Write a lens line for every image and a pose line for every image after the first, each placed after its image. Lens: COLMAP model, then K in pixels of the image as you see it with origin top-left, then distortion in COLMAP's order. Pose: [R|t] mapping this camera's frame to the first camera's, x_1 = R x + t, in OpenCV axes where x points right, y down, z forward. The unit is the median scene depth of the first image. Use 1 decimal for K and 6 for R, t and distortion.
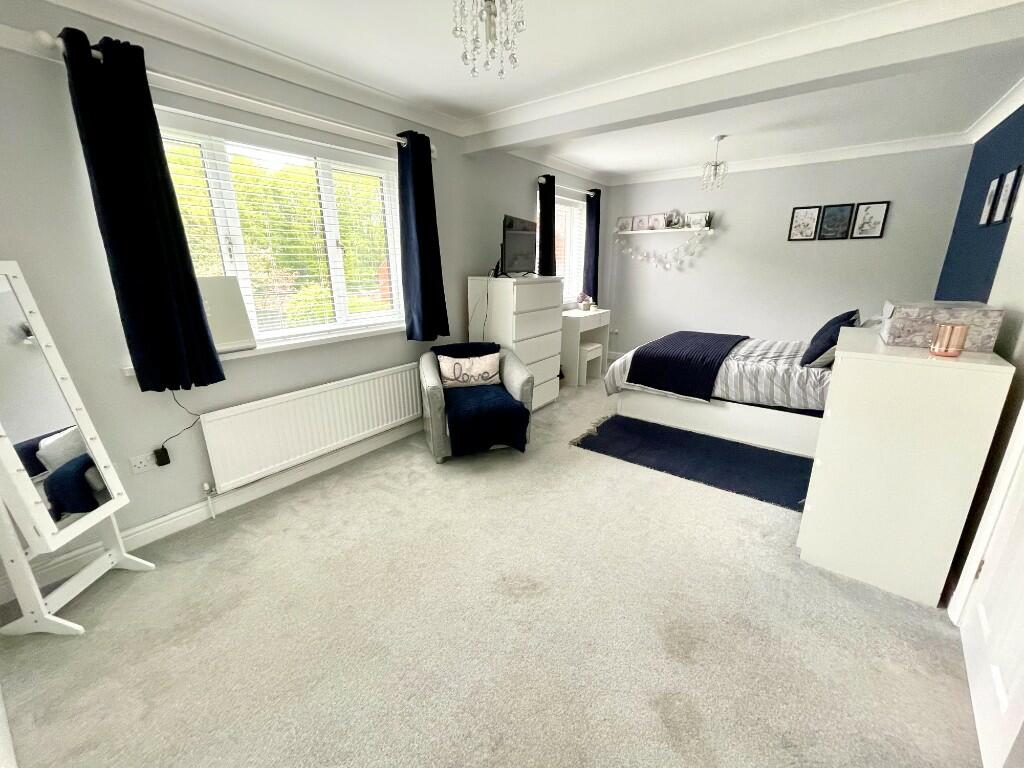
lens RADIAL K [[412.1, 0, 511.8], [0, 412.1, 381.7], [0, 0, 1]] dist [-0.002193, 0.000262]
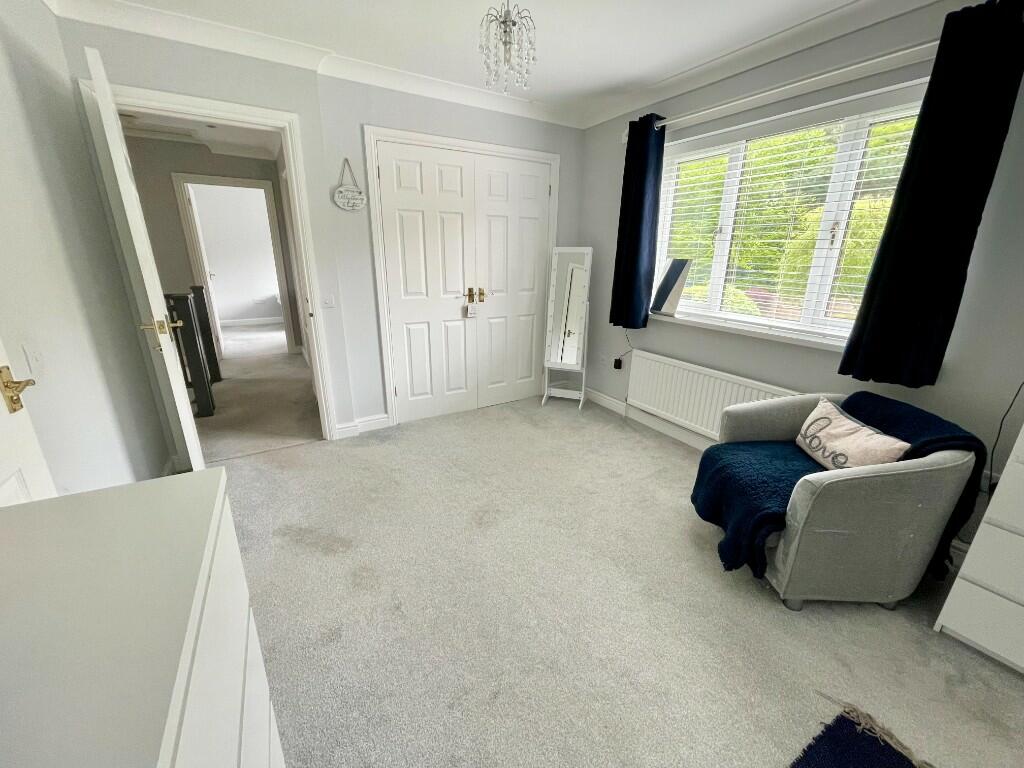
lens RADIAL K [[414.0, 0, 508.3], [0, 414.0, 377.8], [0, 0, 1]] dist [-0.000018, 0.000343]
pose [[-0.375397, 0.281284, -0.883151, 0.405154], [-0.262371, 0.881616, 0.392320, -0.154246], [0.888953, 0.378990, -0.257155, 0.518046]]
